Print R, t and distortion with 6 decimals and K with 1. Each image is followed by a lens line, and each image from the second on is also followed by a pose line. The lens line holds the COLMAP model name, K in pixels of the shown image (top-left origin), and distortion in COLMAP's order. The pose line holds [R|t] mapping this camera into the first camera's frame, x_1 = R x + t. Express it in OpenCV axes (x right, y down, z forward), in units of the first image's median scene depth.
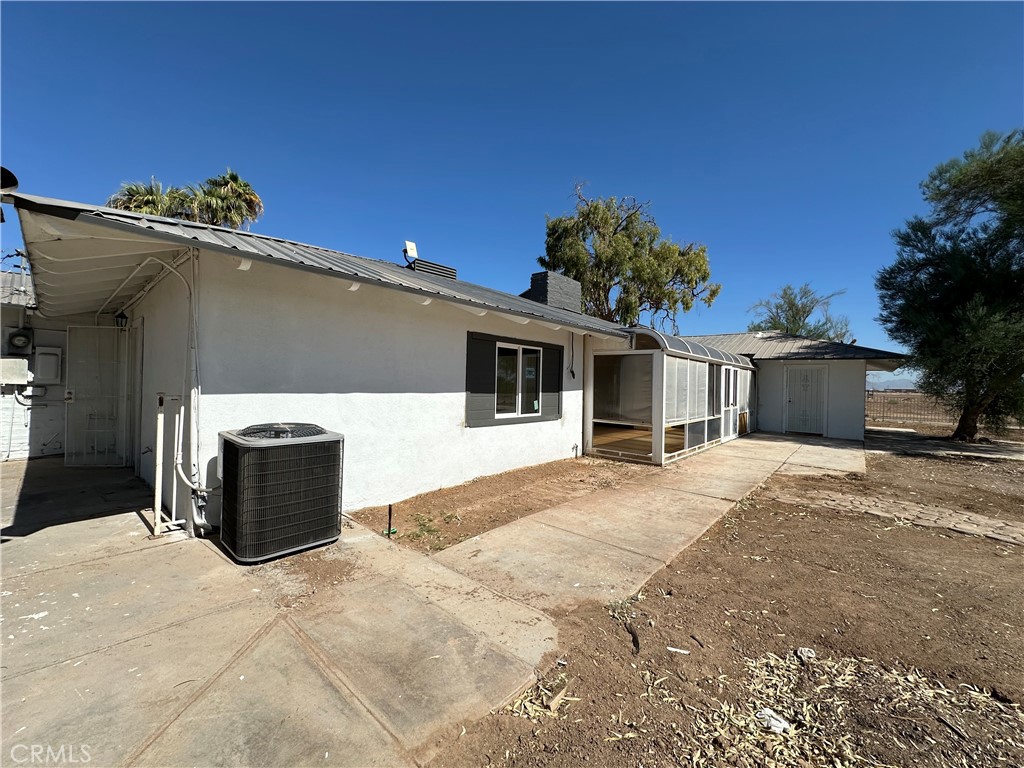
lens RADIAL K [[410.0, 0, 510.0], [0, 410.0, 384.8], [0, 0, 1]] dist [-0.004856, 0.001028]
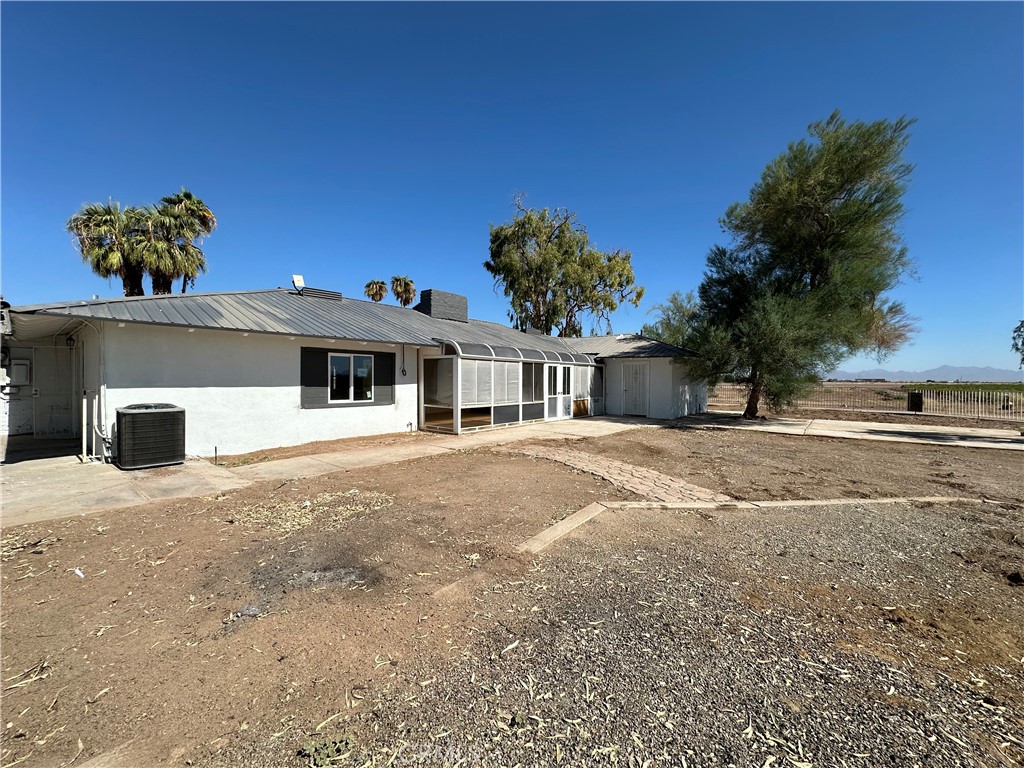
lens RADIAL K [[410.0, 0, 509.9], [0, 410.0, 384.3], [0, 0, 1]] dist [-0.004856, 0.001028]
pose [[0.999307, -0.015045, 0.034035, 0.463082], [0.014699, 0.999838, 0.010391, 0.004885], [-0.034186, -0.009883, 0.999367, -0.423123]]
